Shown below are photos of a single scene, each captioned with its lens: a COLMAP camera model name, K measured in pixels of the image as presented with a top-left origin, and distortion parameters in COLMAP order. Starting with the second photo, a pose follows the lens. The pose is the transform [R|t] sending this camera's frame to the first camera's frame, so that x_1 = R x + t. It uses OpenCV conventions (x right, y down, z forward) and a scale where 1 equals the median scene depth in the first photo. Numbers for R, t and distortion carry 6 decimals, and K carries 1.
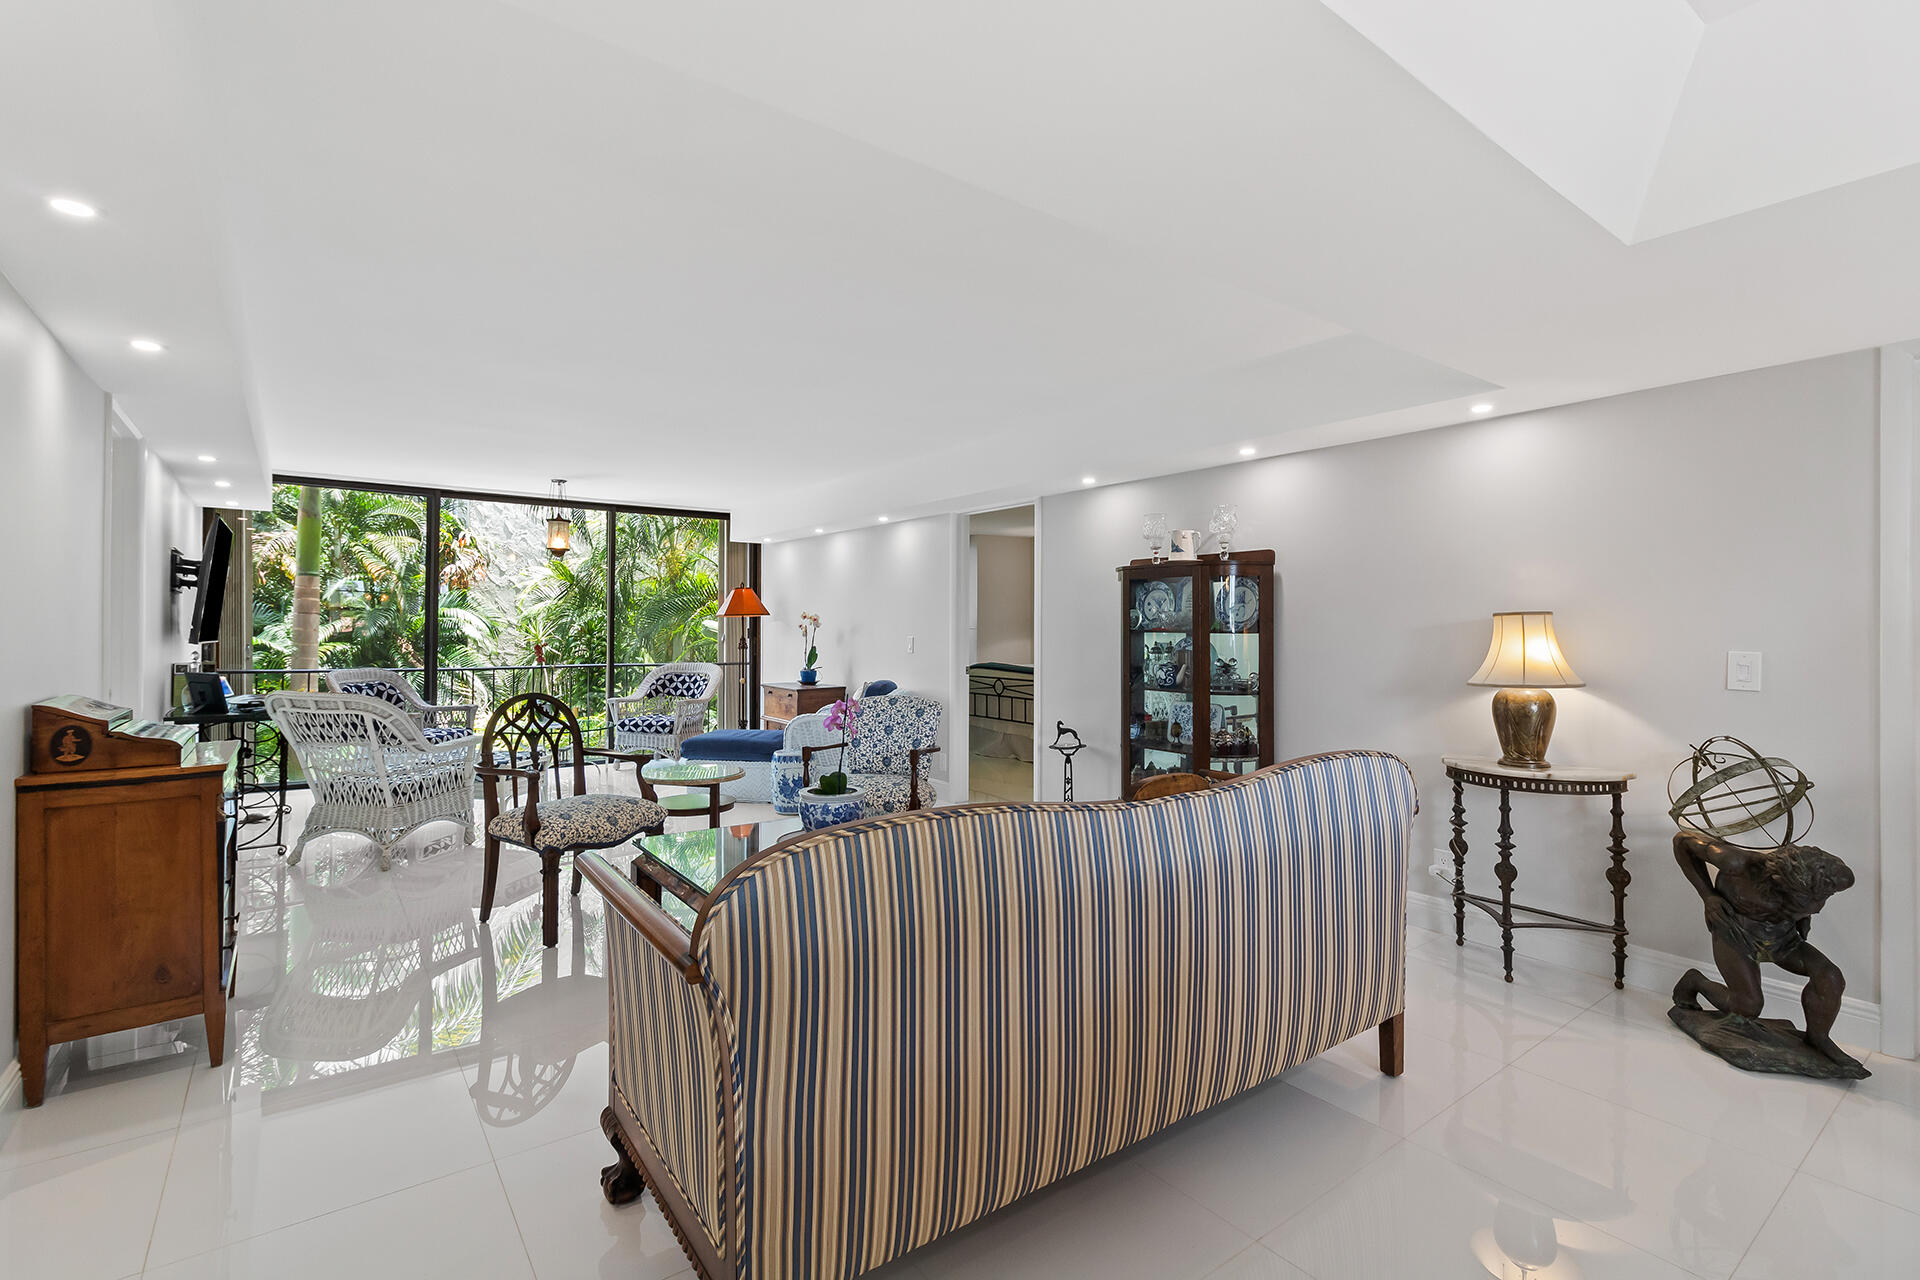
lens RADIAL K [[879.2, 0, 963.3], [0, 879.2, 621.2], [0, 0, 1]] dist [-0.002715, 0.001293]
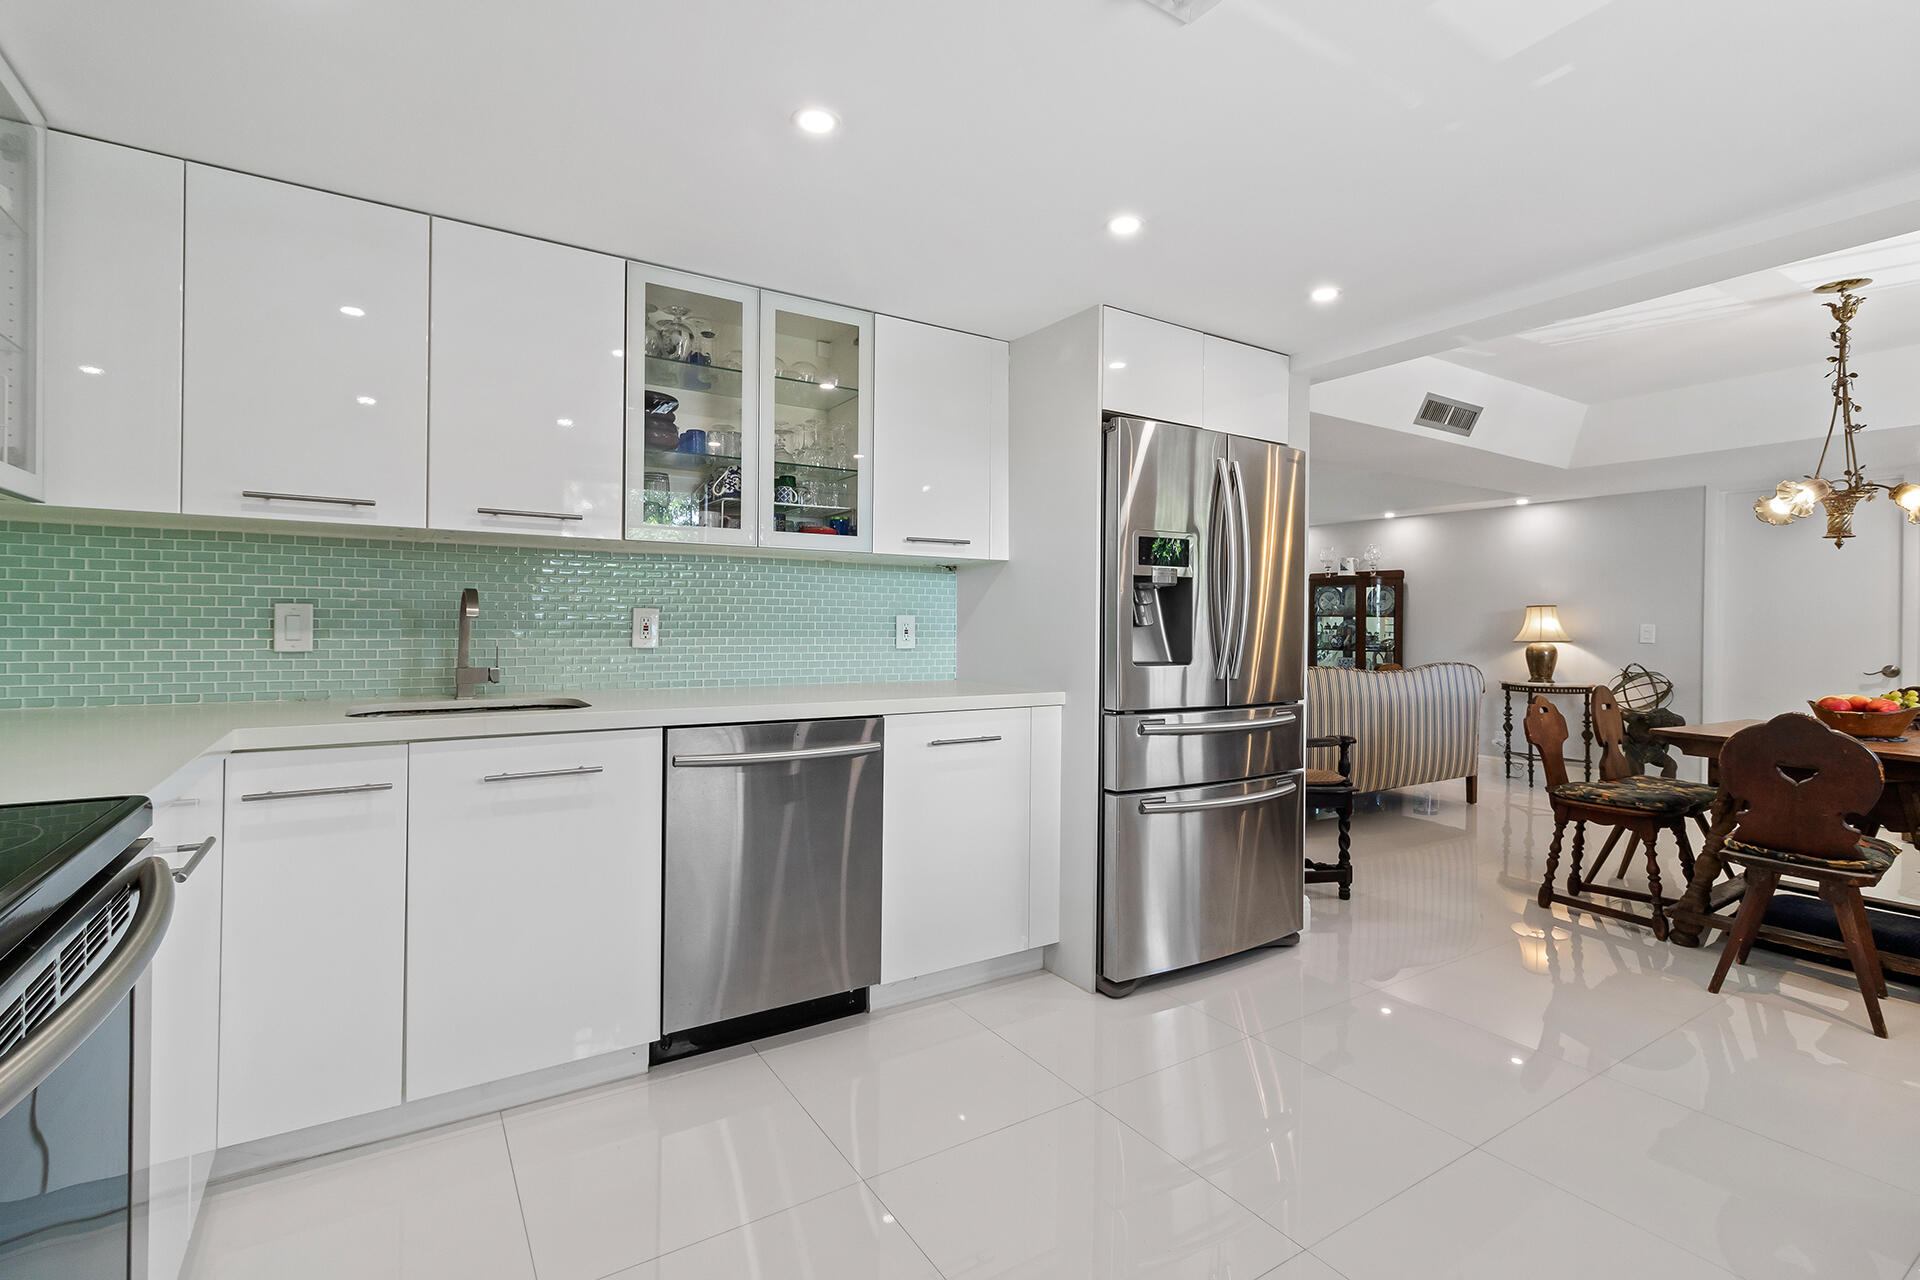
lens RADIAL K [[879.2, 0, 951.8], [0, 879.2, 626.6], [0, 0, 1]] dist [-0.002715, 0.001293]
pose [[0.996947, 0.003653, -0.077999, -0.380991], [-0.002485, 0.999883, 0.015064, 0.007873], [0.078045, -0.014824, 0.996840, -0.767297]]
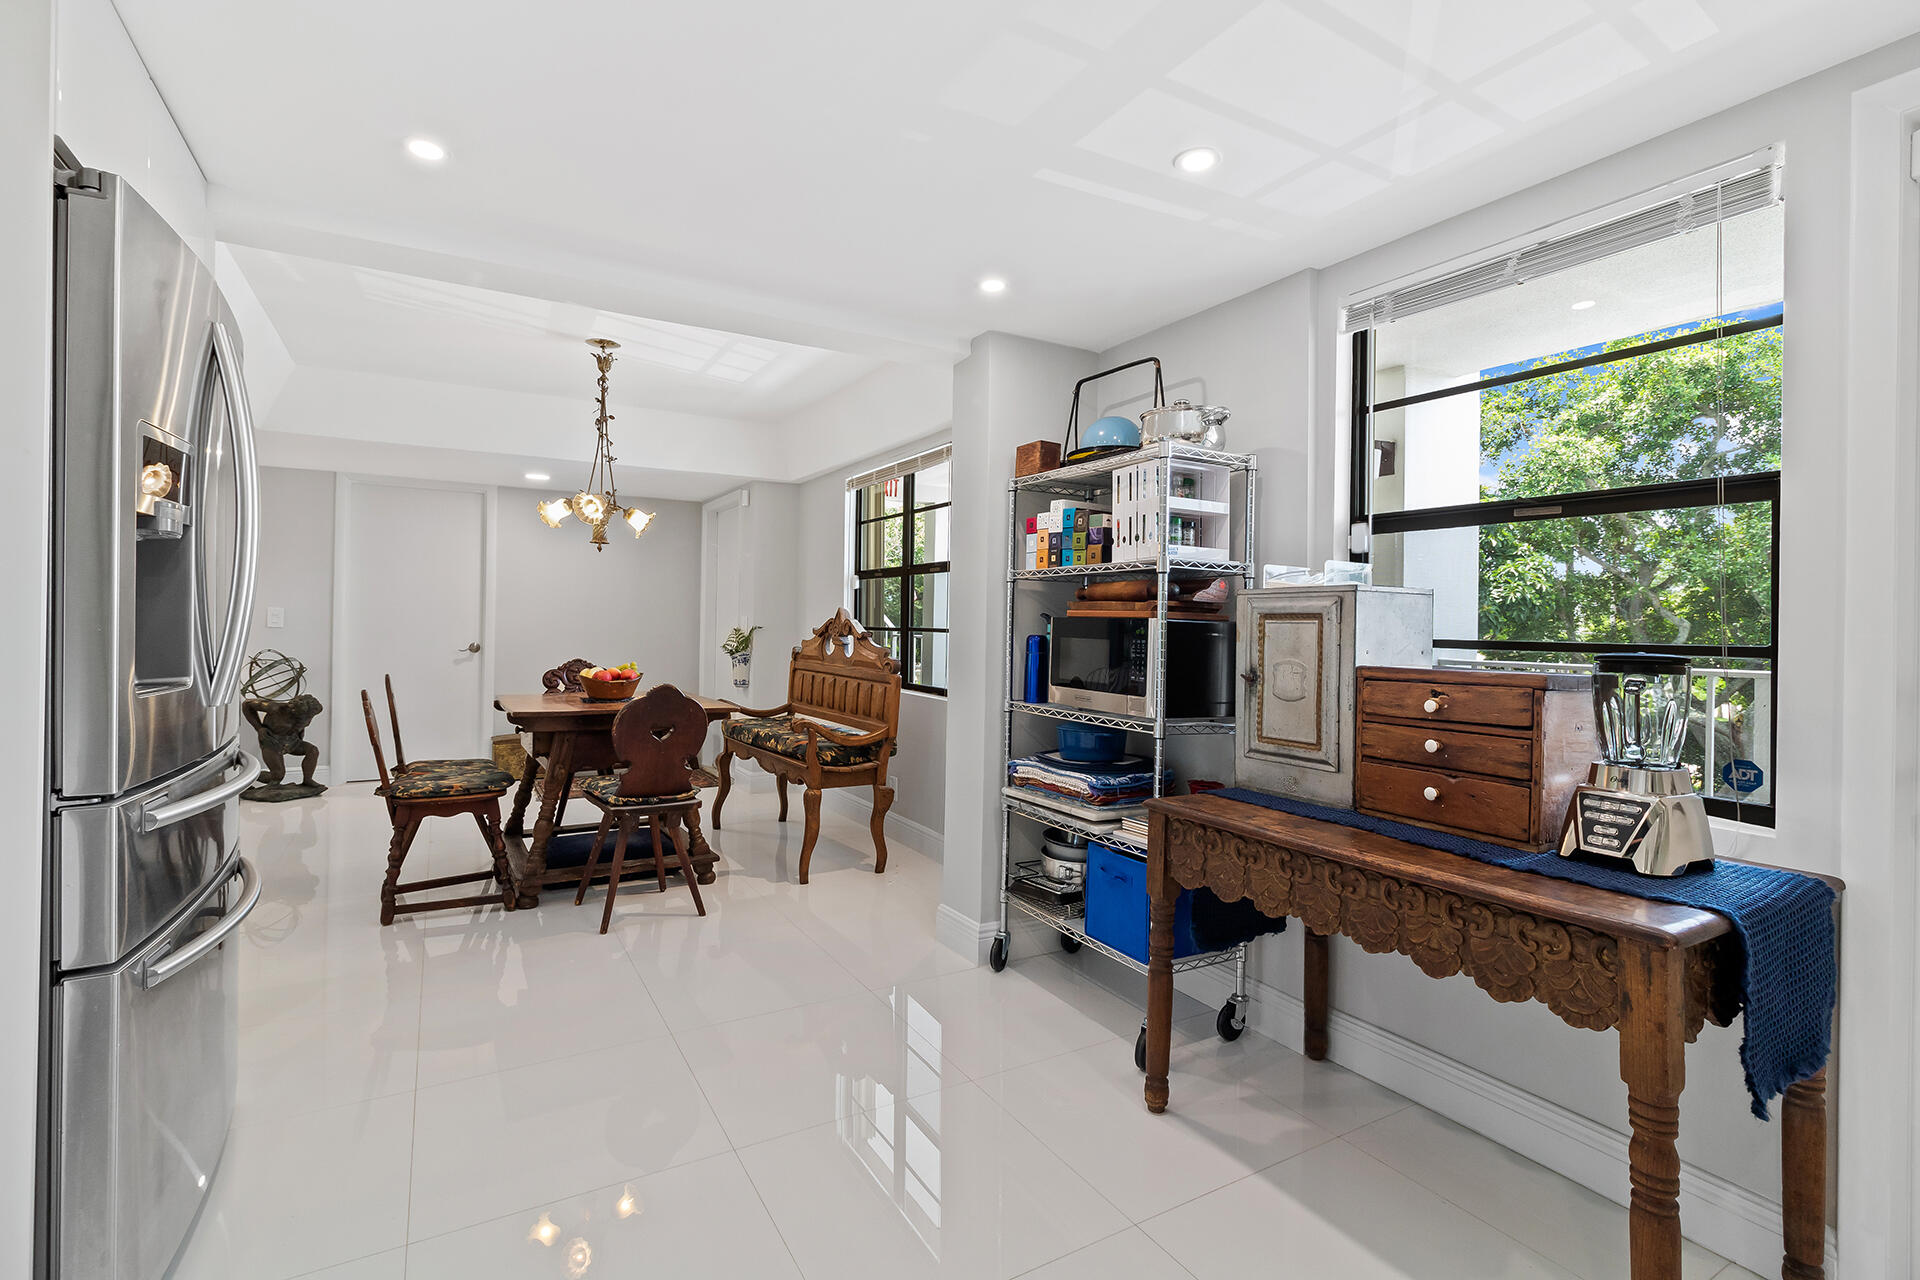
lens RADIAL K [[879.2, 0, 946.9], [0, 879.2, 621.3], [0, 0, 1]] dist [-0.002715, 0.001293]
pose [[0.123601, -0.002279, 0.992329, -0.560443], [-0.023829, 0.999702, 0.005264, 0.011171], [-0.992046, -0.024296, 0.123510, -0.472208]]
